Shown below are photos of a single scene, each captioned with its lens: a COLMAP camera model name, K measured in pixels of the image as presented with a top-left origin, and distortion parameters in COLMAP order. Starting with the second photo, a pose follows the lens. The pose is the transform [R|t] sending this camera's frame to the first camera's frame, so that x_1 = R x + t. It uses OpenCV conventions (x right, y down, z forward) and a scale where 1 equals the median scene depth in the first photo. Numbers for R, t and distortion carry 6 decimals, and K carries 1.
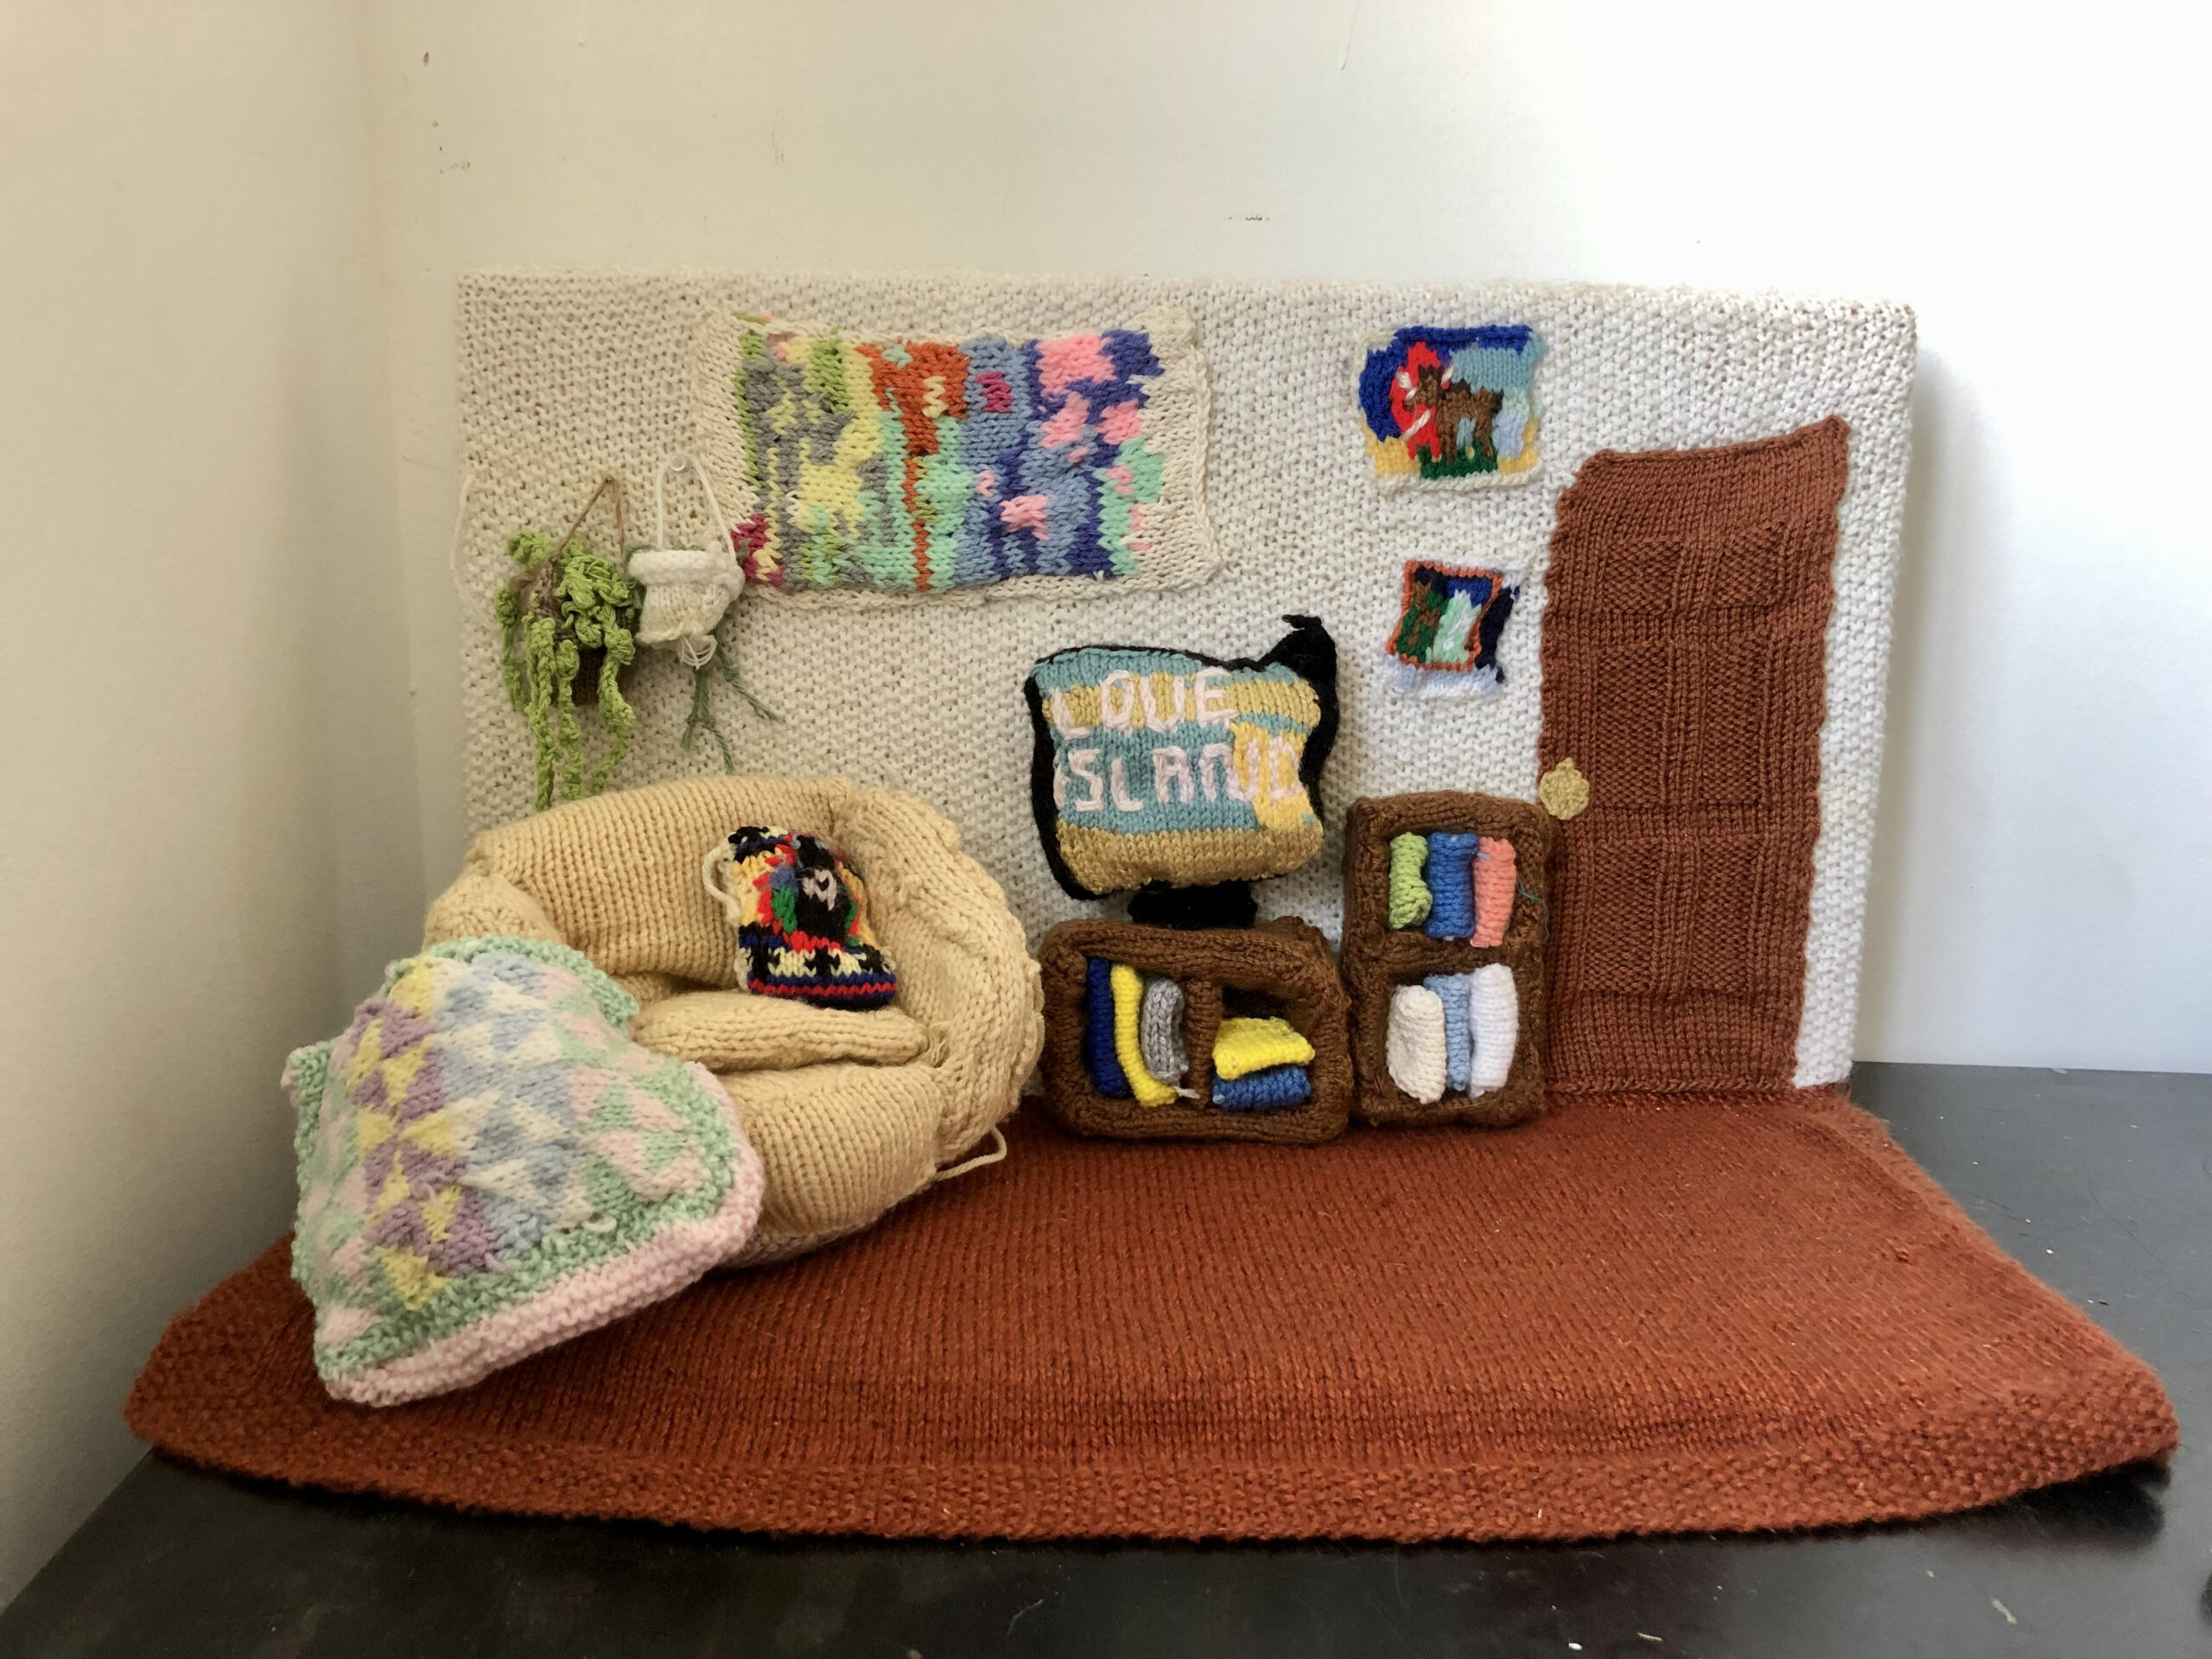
lens RADIAL K [[1783.0, 0, 1106.0], [0, 1783.0, 829.5], [0, 0, 1]] dist [0.072124, -0.000634]
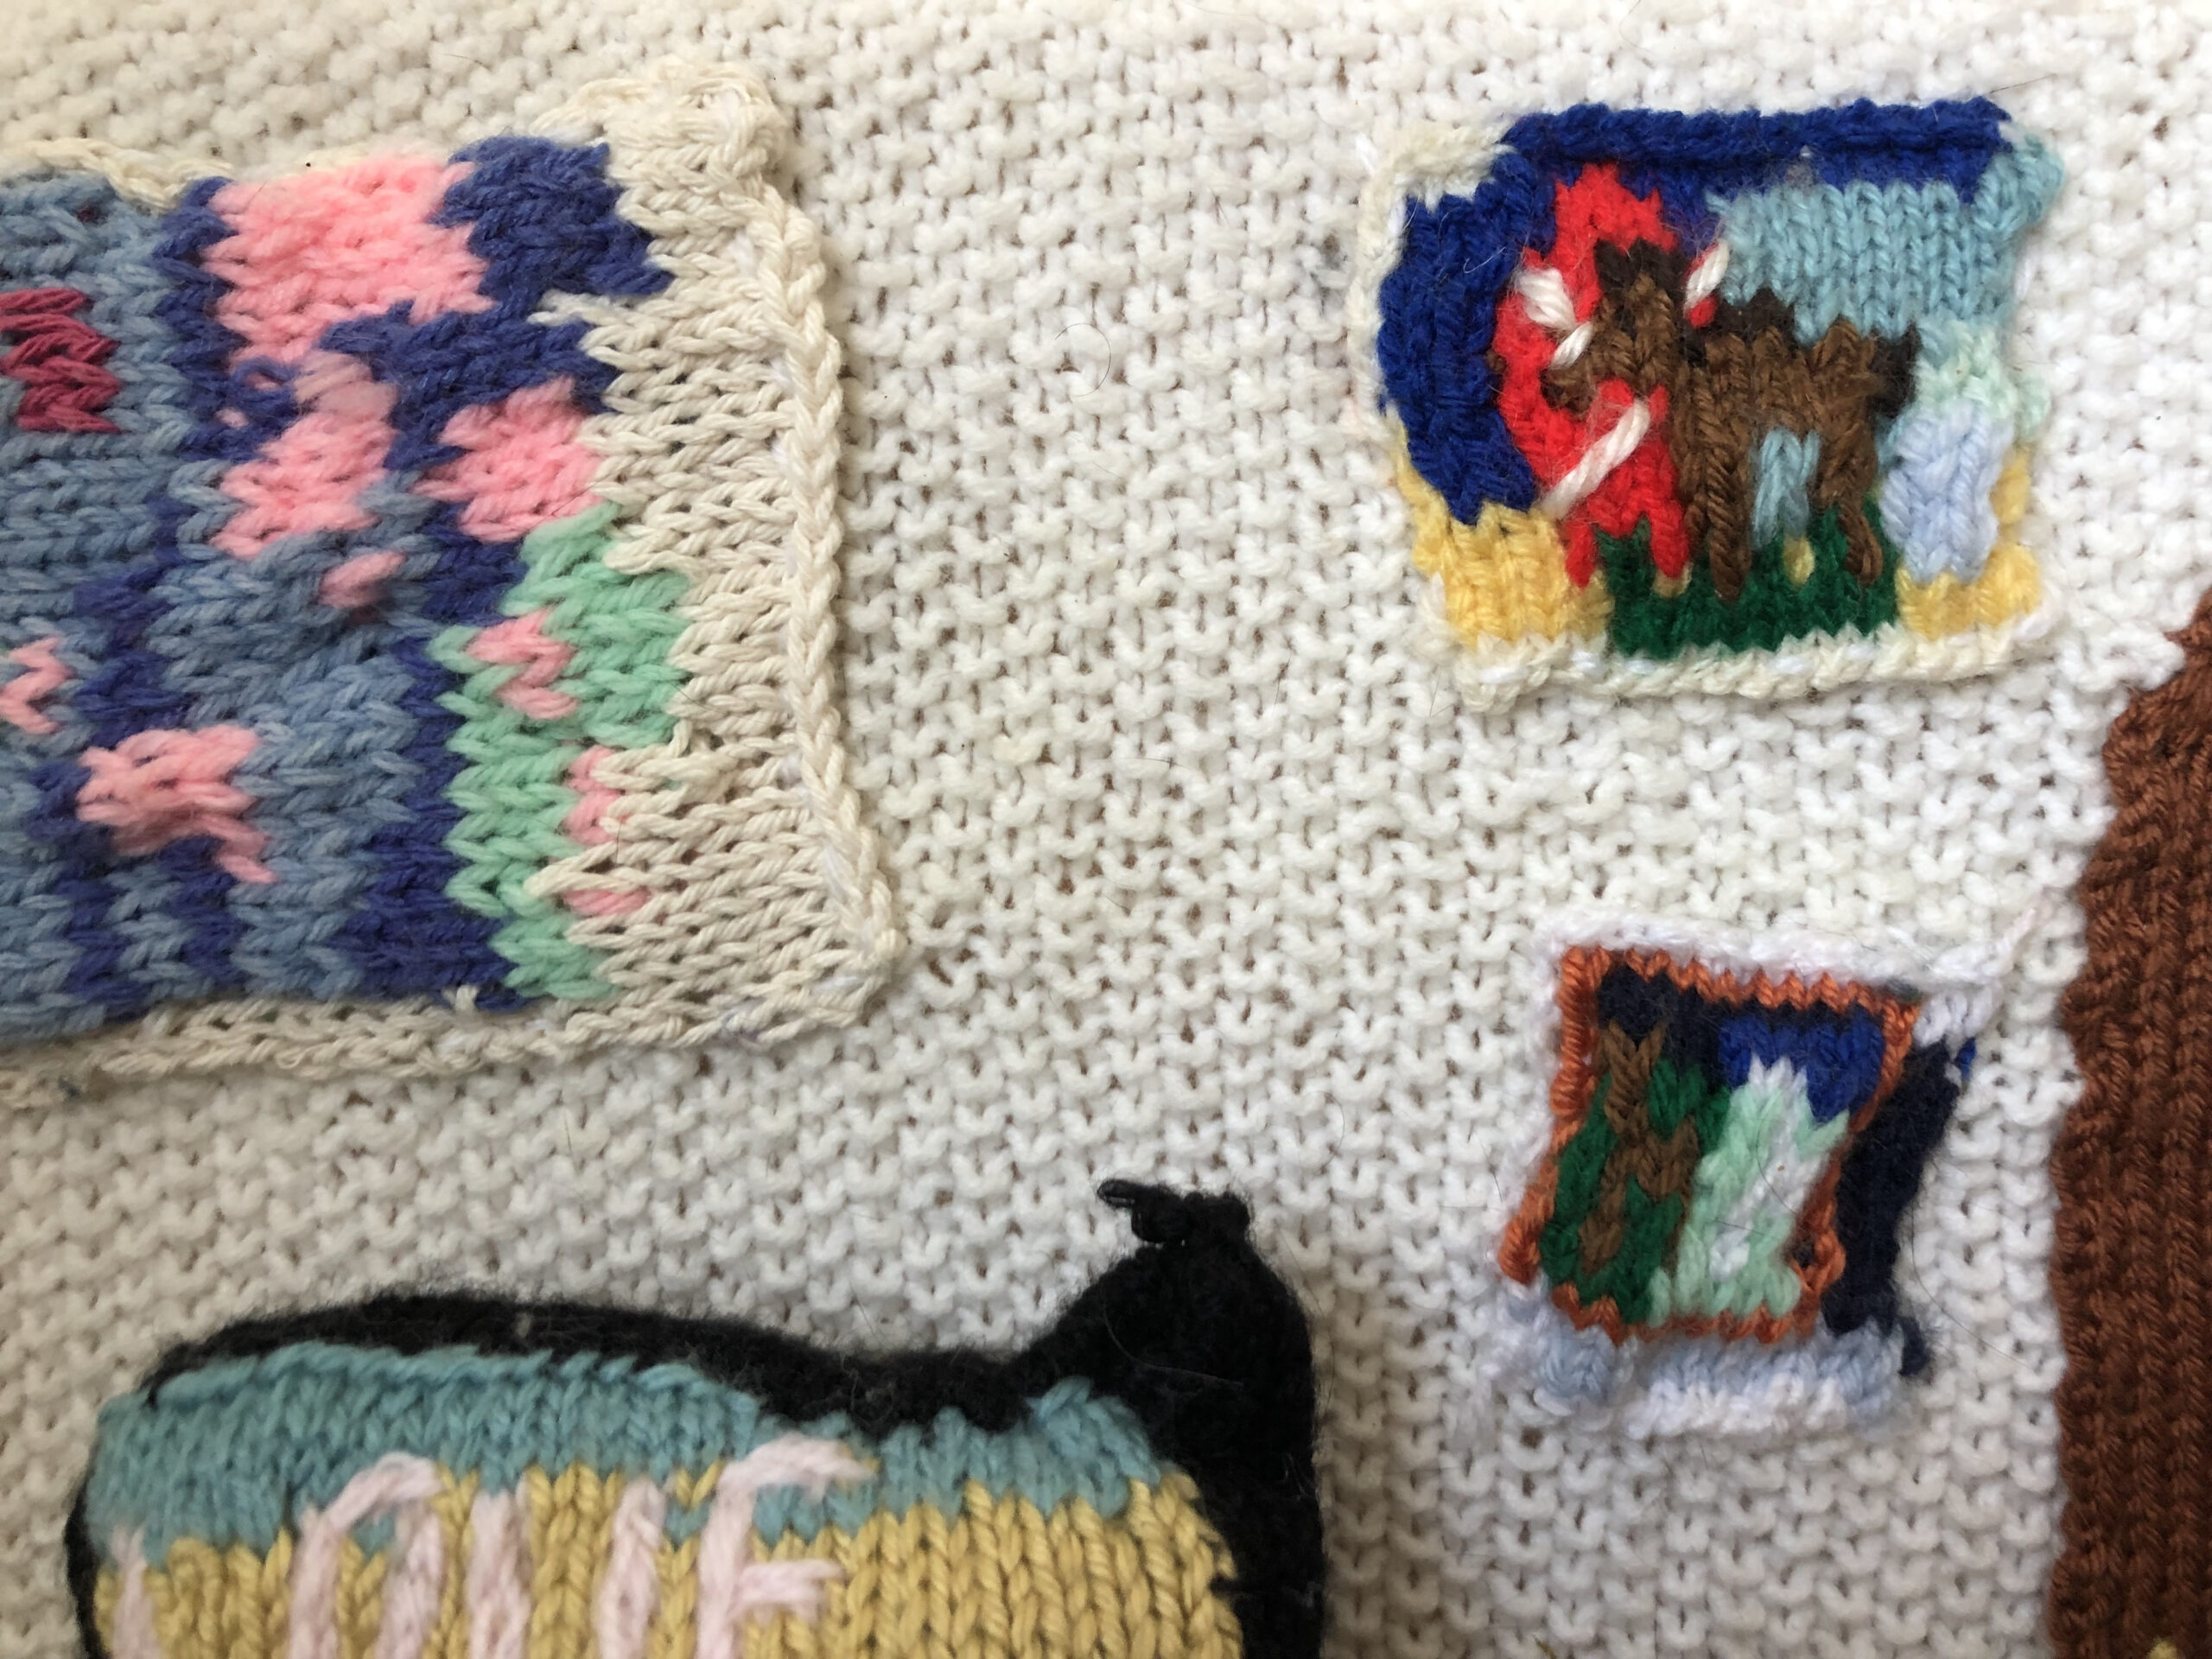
lens RADIAL K [[1829.0, 0, 1106.0], [0, 1829.0, 829.5], [0, 0, 1]] dist [-0.007917, 0.001803]
pose [[0.999861, -0.008239, -0.014493, 0.101888], [0.006852, 0.995616, -0.093288, -0.143262], [0.015198, 0.093176, 0.995534, 0.720962]]
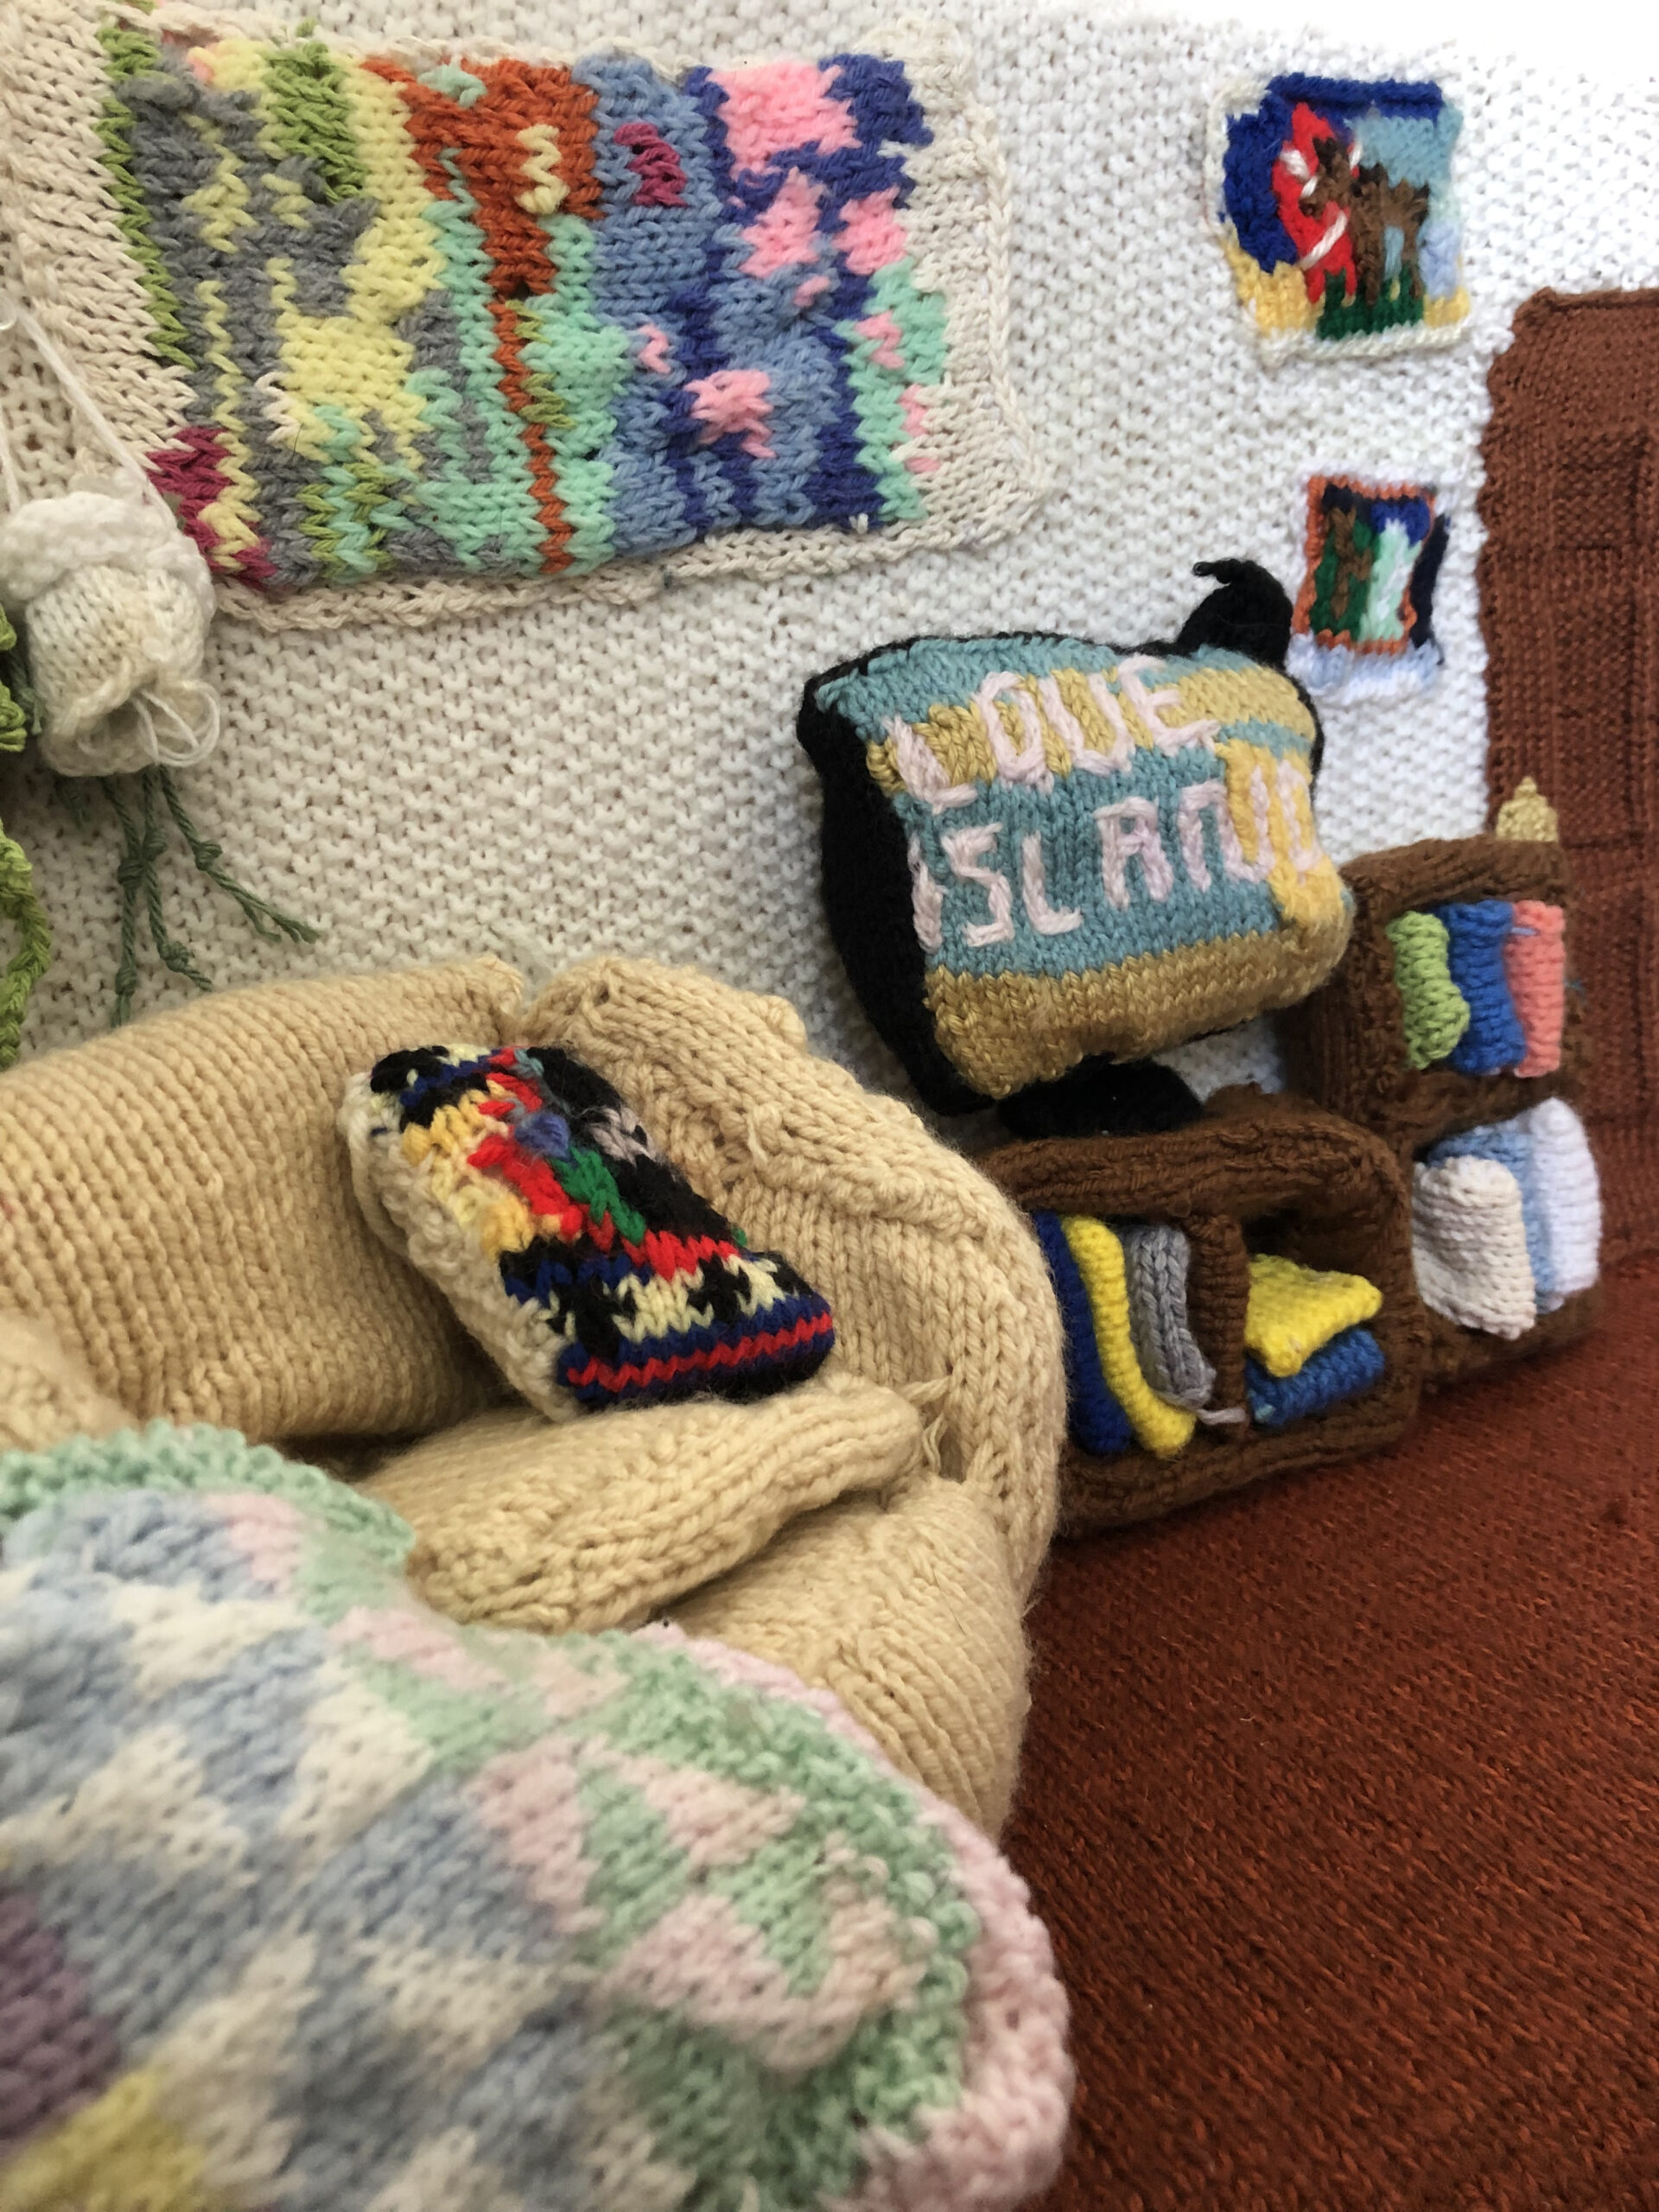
lens RADIAL K [[1868.6, 0, 829.5], [0, 1868.6, 1106.0], [0, 0, 1]] dist [-0.039686, 0.070944]
pose [[0.896960, -0.172964, 0.406874, -0.274867], [0.166412, 0.984698, 0.051743, 0.000850], [-0.409598, 0.021298, 0.912018, 0.496548]]
